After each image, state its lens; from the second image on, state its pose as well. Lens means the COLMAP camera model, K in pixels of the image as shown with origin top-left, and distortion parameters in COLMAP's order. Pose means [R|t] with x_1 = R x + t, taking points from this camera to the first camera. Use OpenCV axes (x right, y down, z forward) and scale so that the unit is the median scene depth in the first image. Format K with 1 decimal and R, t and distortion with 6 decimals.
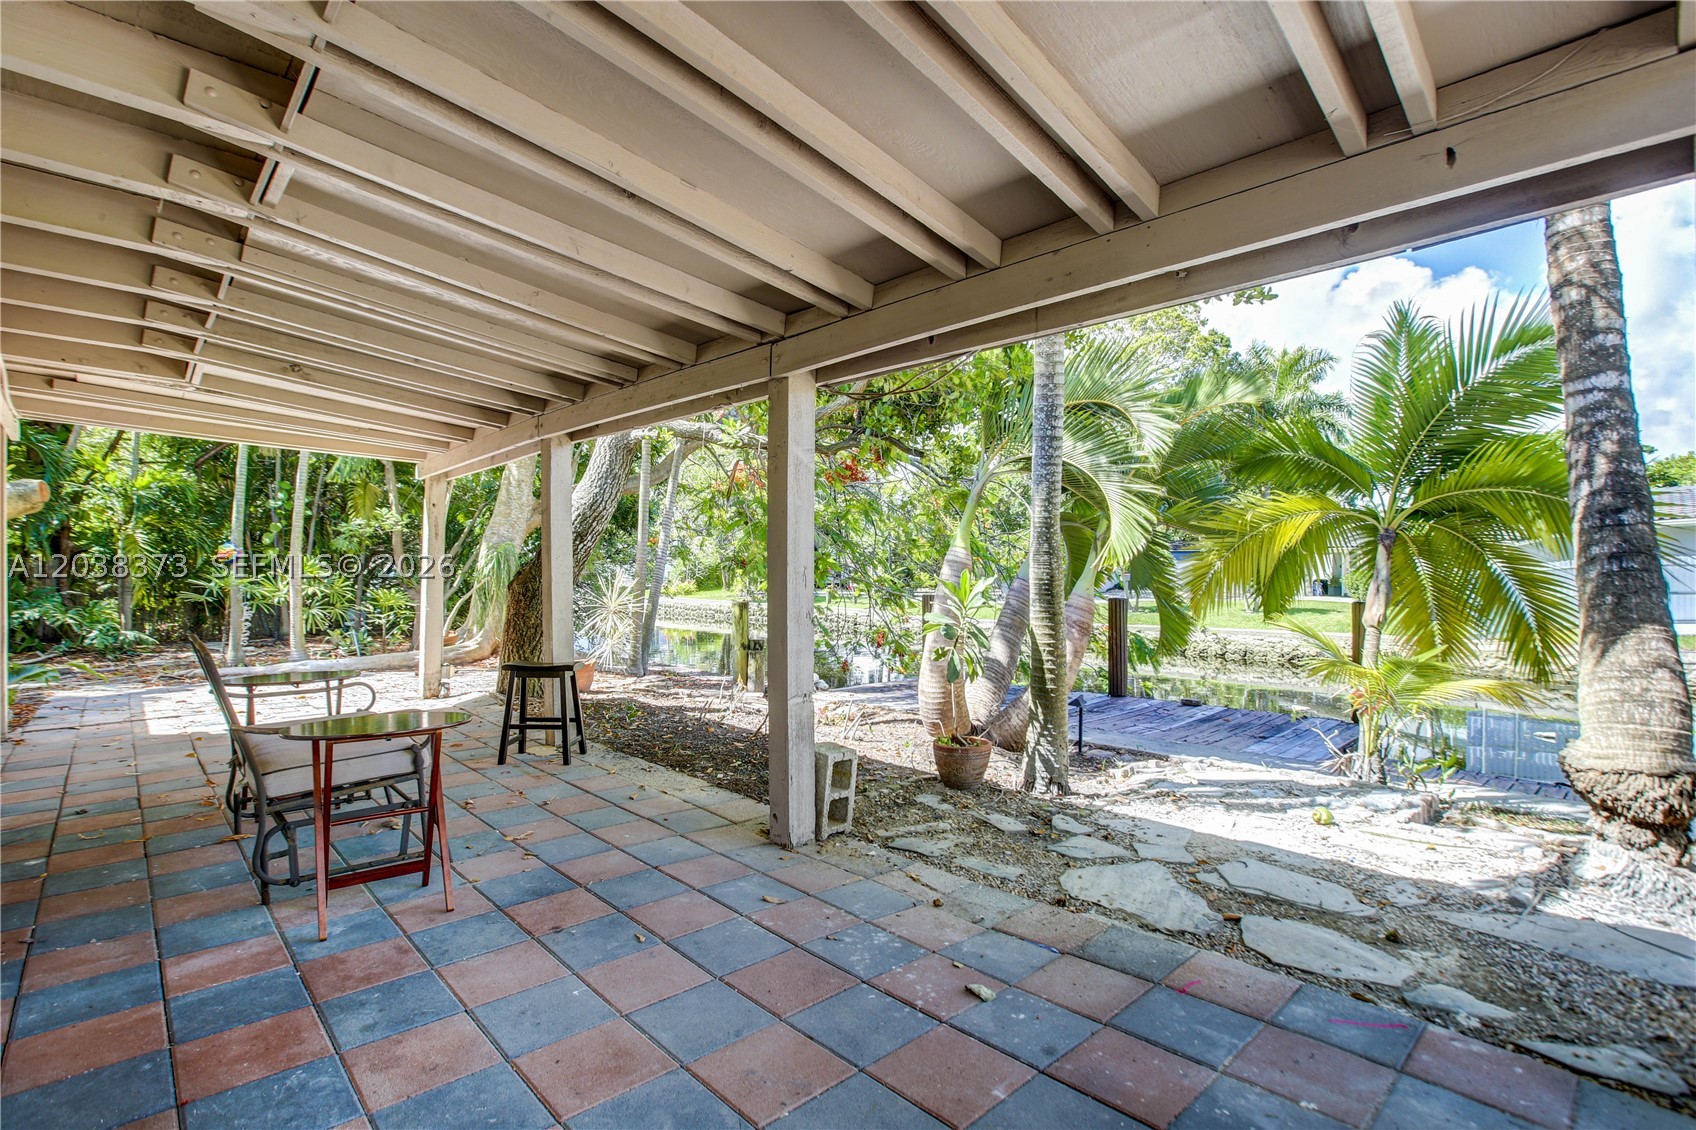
lens RADIAL K [[788.7, 0, 848.0], [0, 788.7, 565.0], [0, 0, 1]] dist [0.000128, 0.000658]
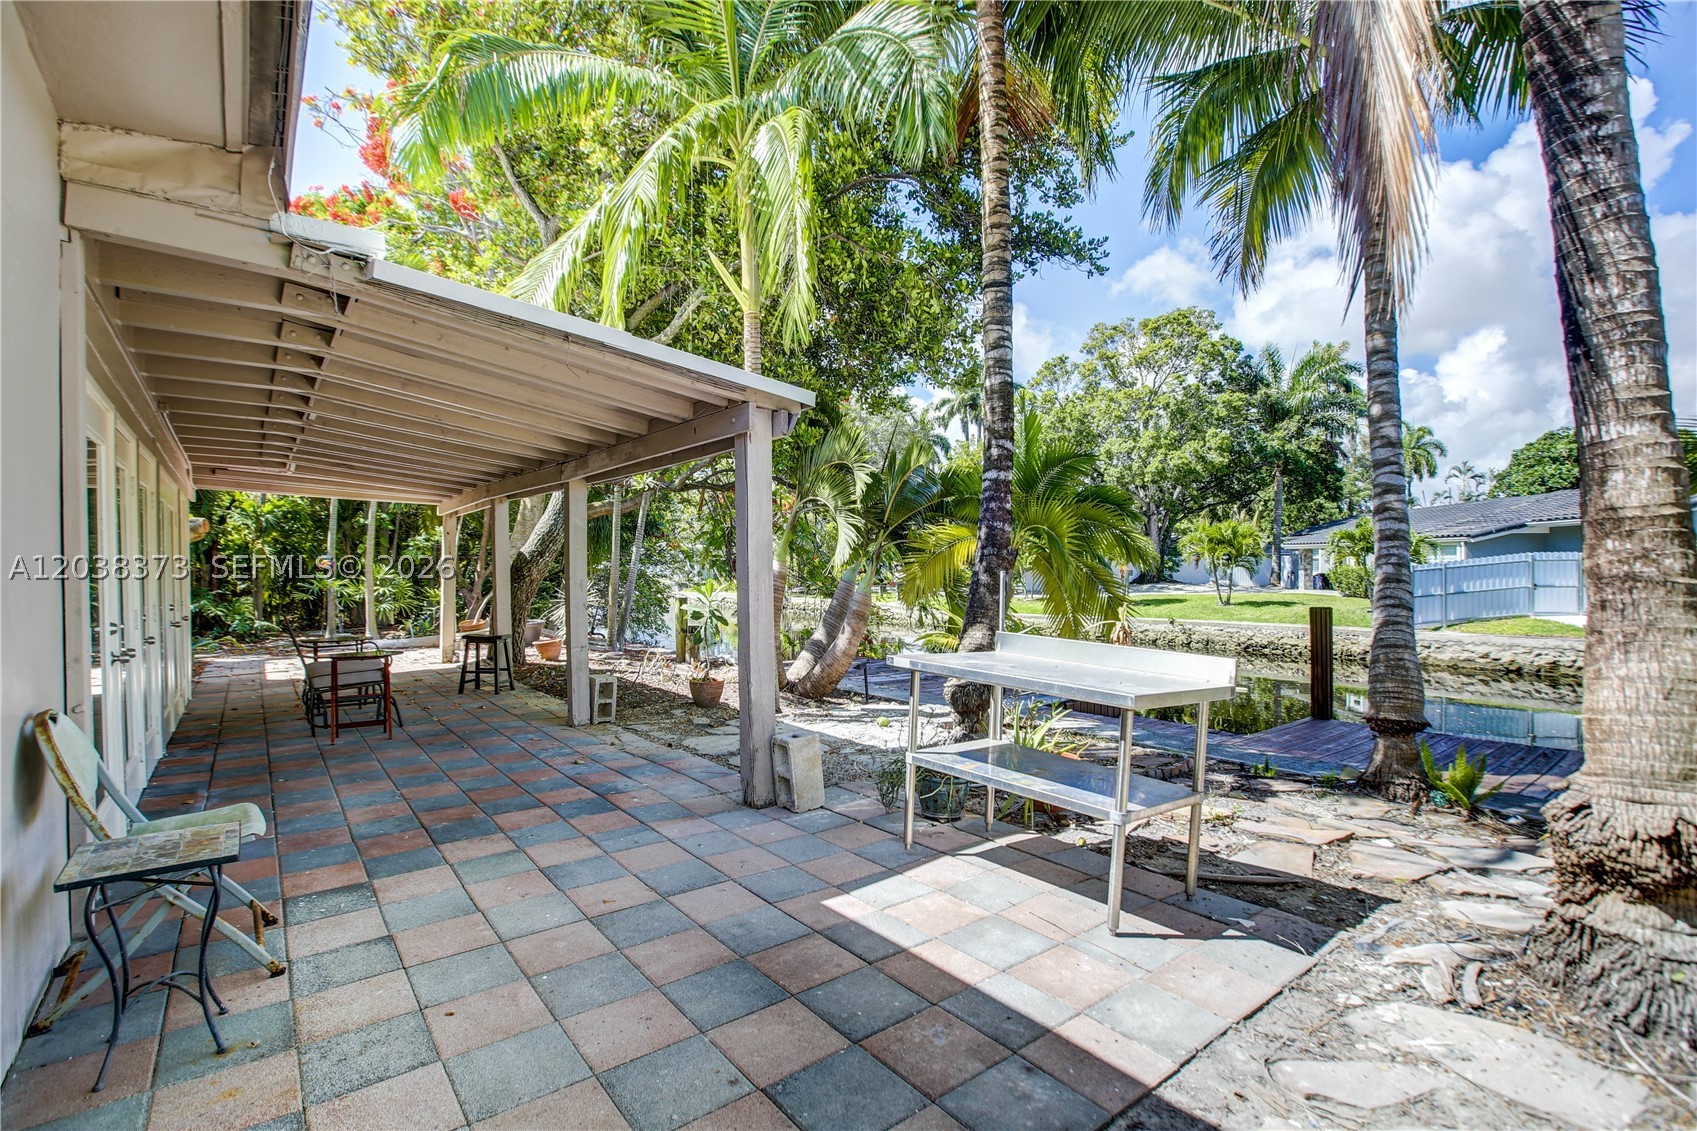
lens RADIAL K [[776.5, 0, 848.5], [0, 776.5, 565.5], [0, 0, 1]] dist [0.000688, -0.000025]
pose [[0.995670, -0.007486, -0.092655, 0.215174], [0.008052, 0.999951, 0.005737, -0.010480], [0.092607, -0.006458, 0.995682, -0.229816]]
